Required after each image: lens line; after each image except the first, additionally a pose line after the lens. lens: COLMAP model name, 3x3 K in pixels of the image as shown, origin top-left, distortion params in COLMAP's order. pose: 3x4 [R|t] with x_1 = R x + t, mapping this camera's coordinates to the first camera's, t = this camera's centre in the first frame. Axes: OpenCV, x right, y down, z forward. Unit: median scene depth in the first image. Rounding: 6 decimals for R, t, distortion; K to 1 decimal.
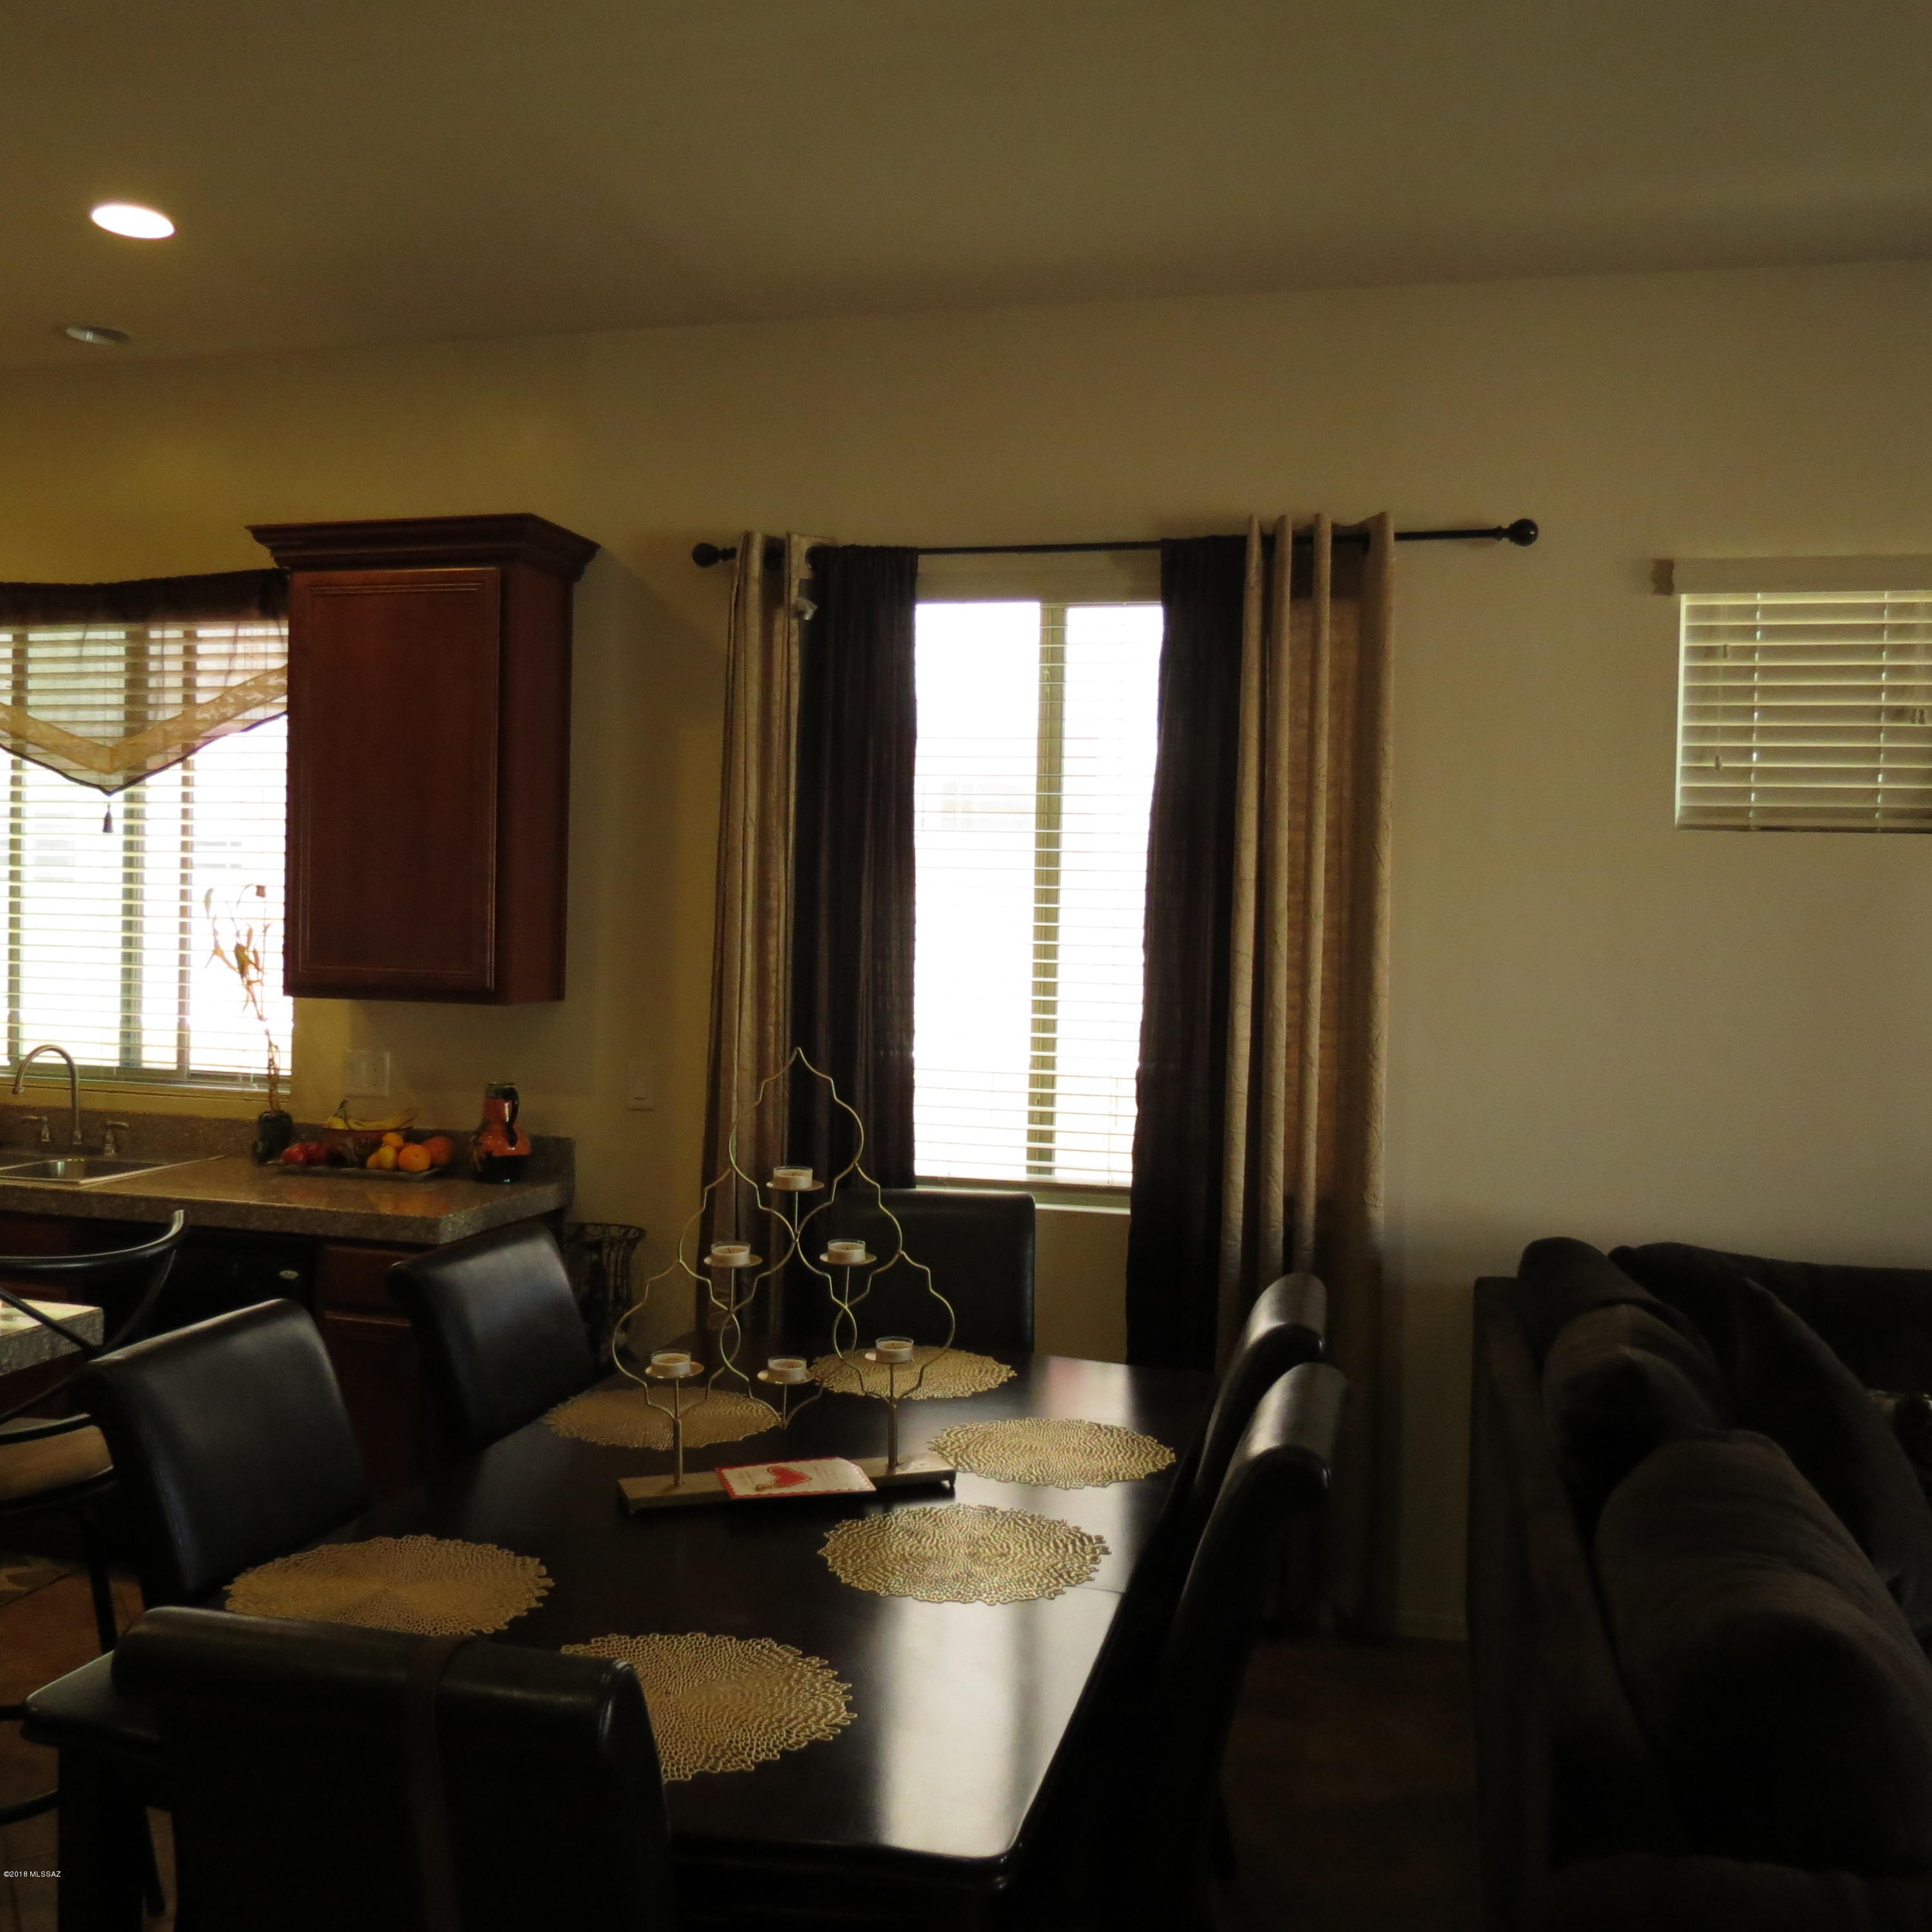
lens RADIAL K [[1848.2, 0, 962.8], [0, 1848.2, 973.3], [0, 0, 1]] dist [-0.035764, 0.000000]
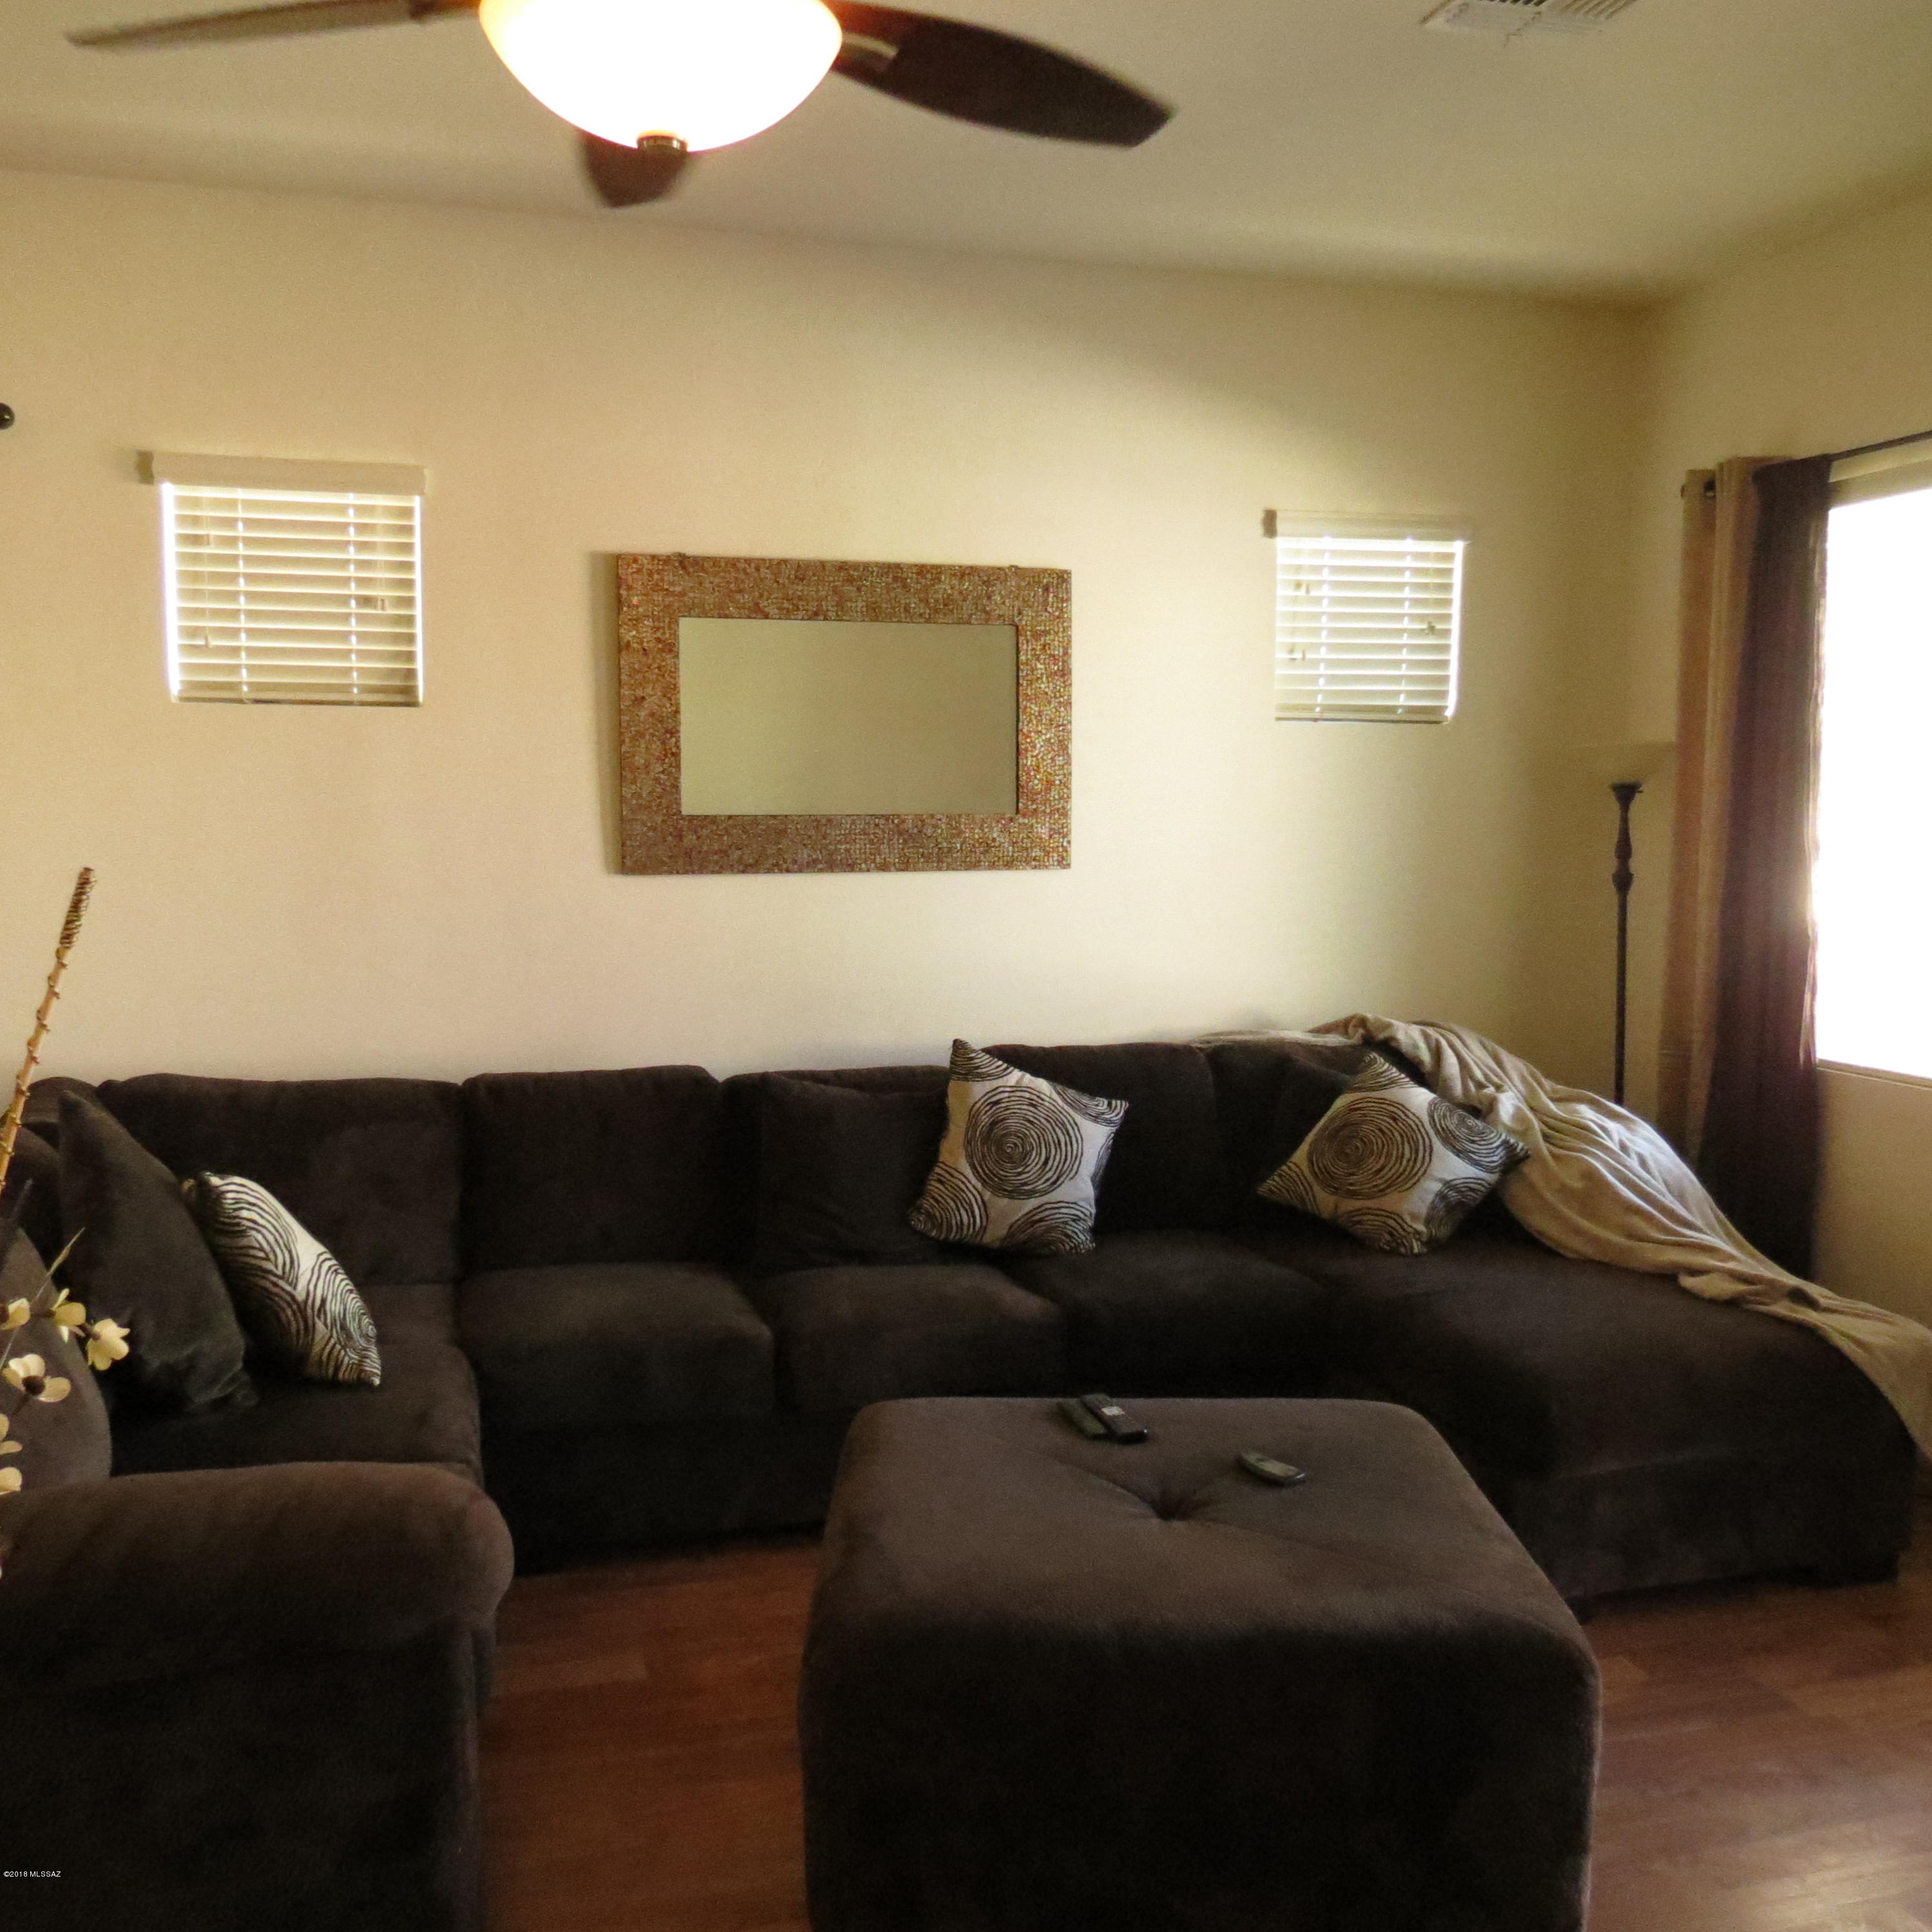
lens RADIAL K [[1818.9, 0, 964.8], [0, 1818.9, 961.0], [0, 0, 1]] dist [-0.029047, 0.000000]
pose [[0.867923, -0.059545, 0.493117, 0.231873], [0.027608, 0.997037, 0.071803, 0.010797], [-0.495931, -0.048705, 0.866995, -0.163390]]
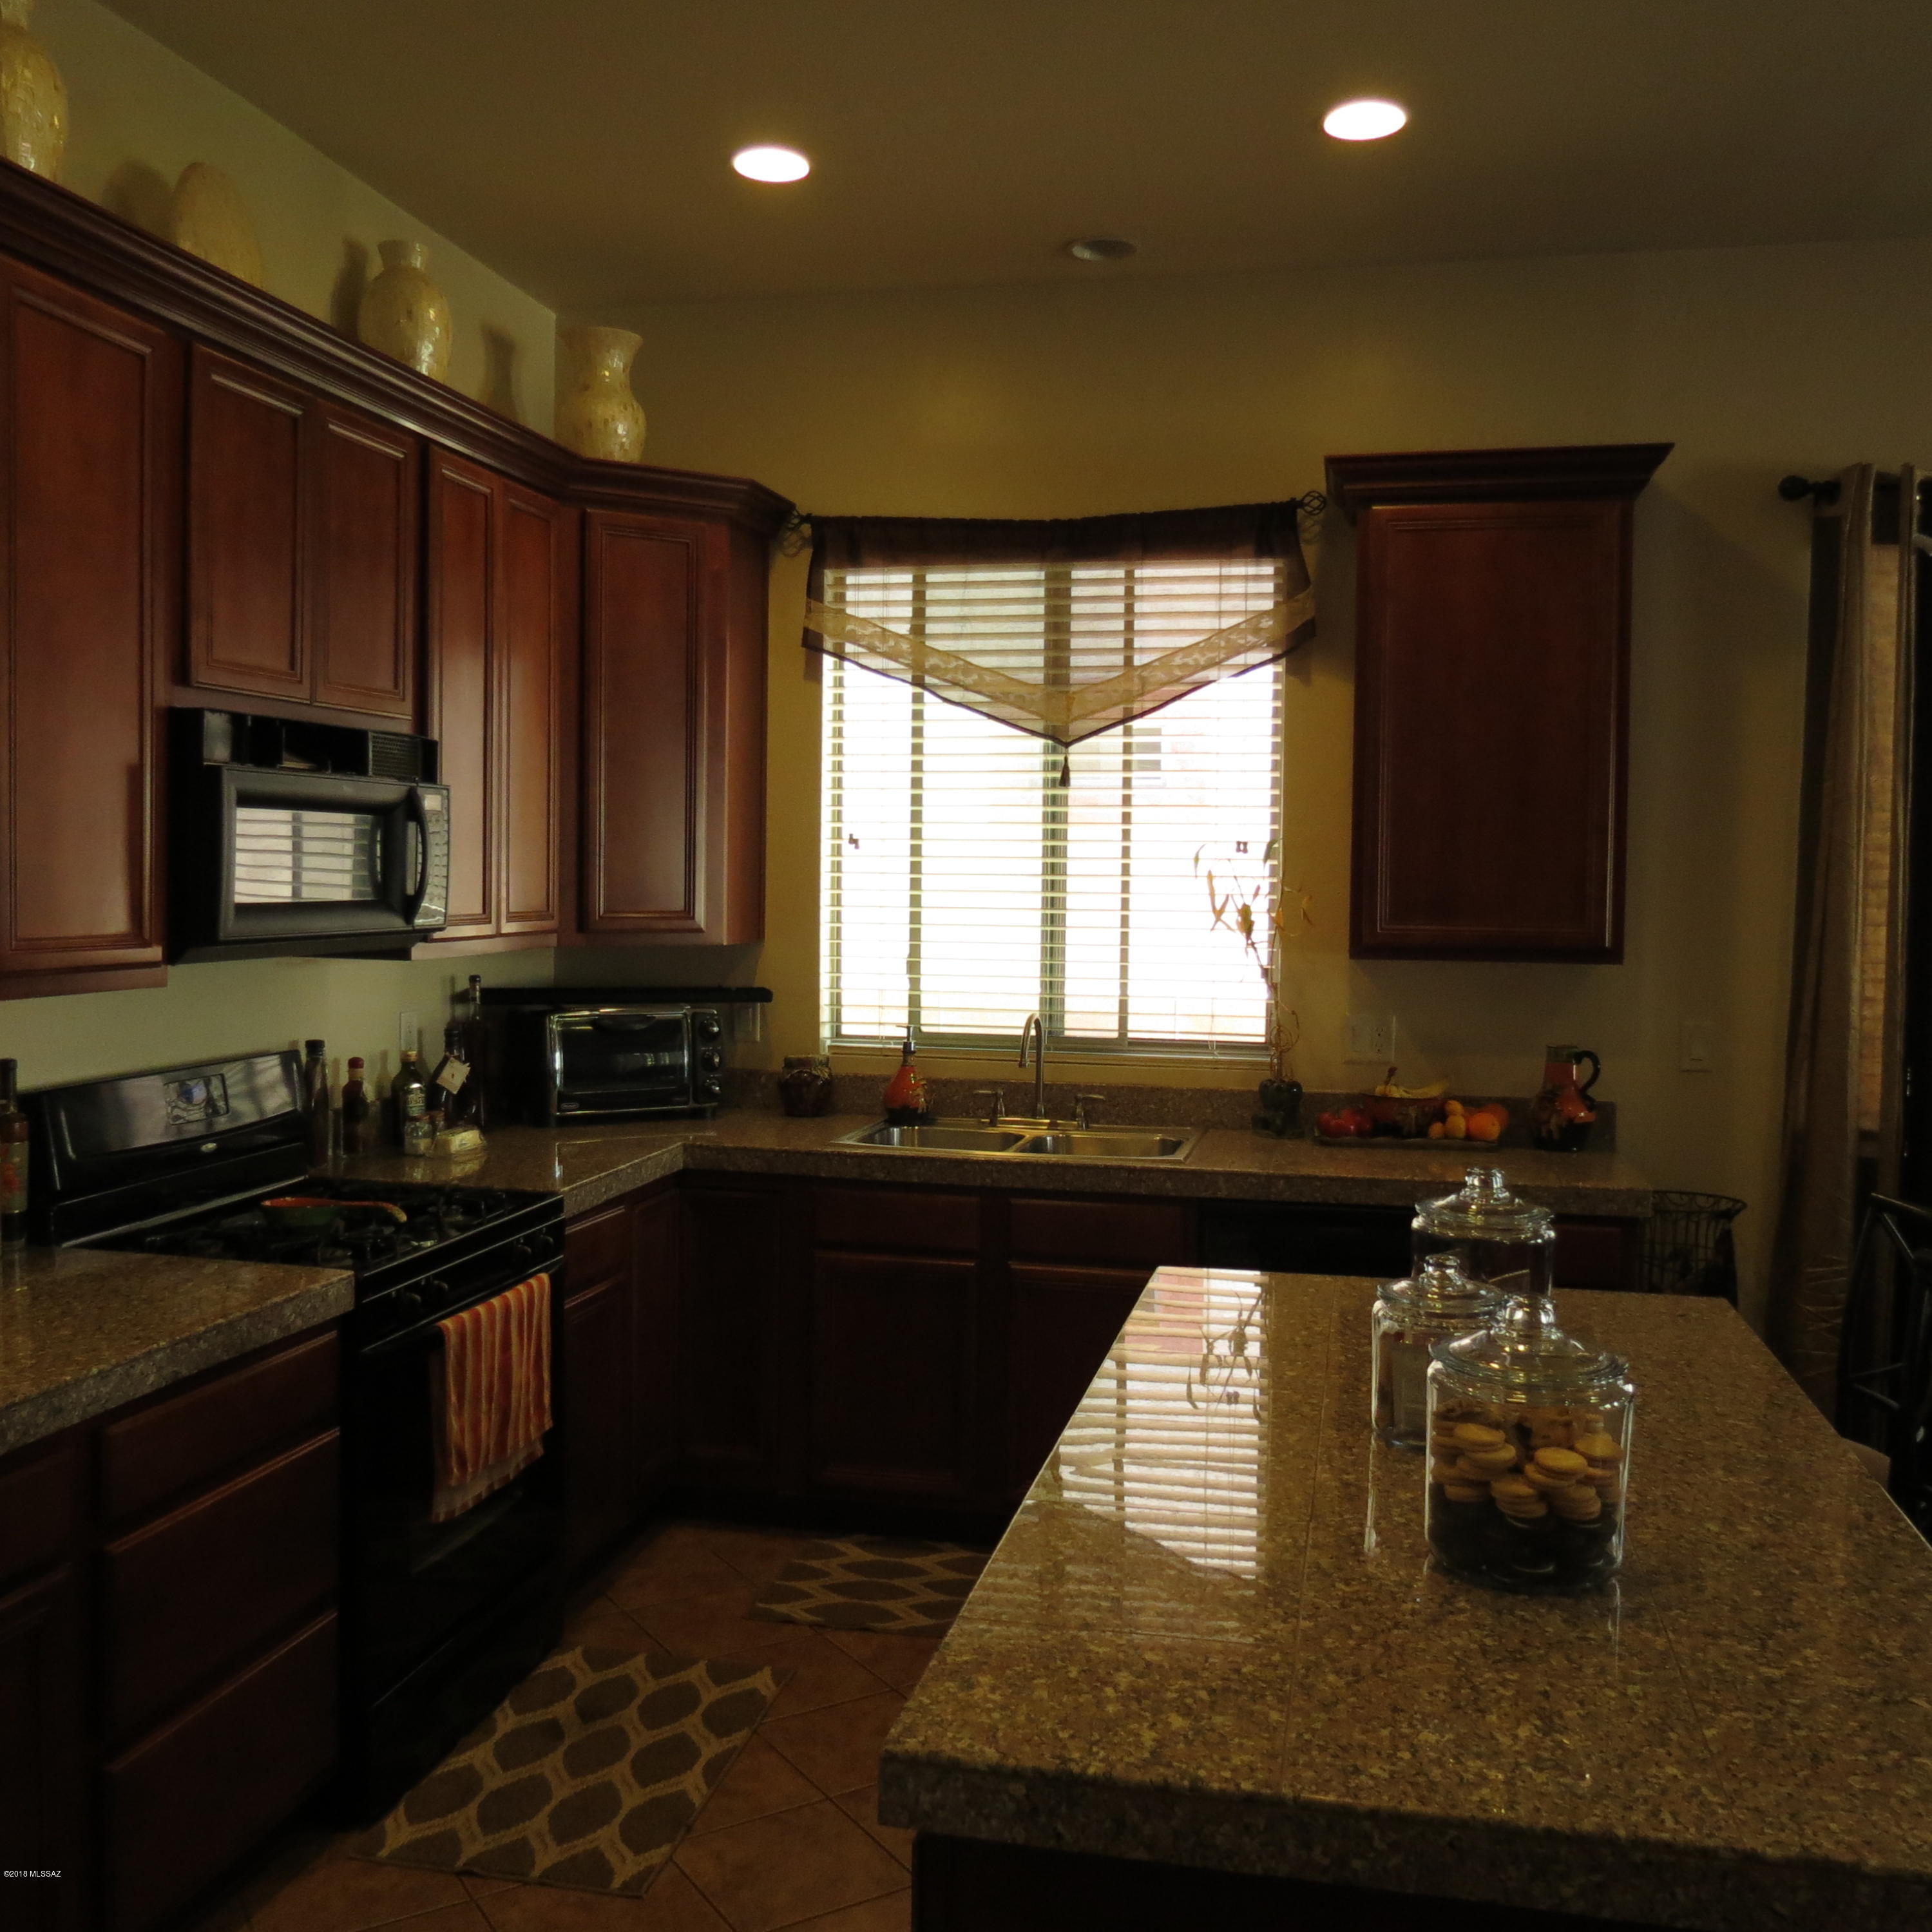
lens RADIAL K [[1848.2, 0, 975.7], [0, 1848.2, 961.8], [0, 0, 1]] dist [-0.035764, 0.000000]
pose [[0.999625, -0.014190, 0.023403, -0.584996], [0.013716, 0.999700, 0.020301, -0.007484], [-0.023684, -0.019973, 0.999520, 0.060332]]
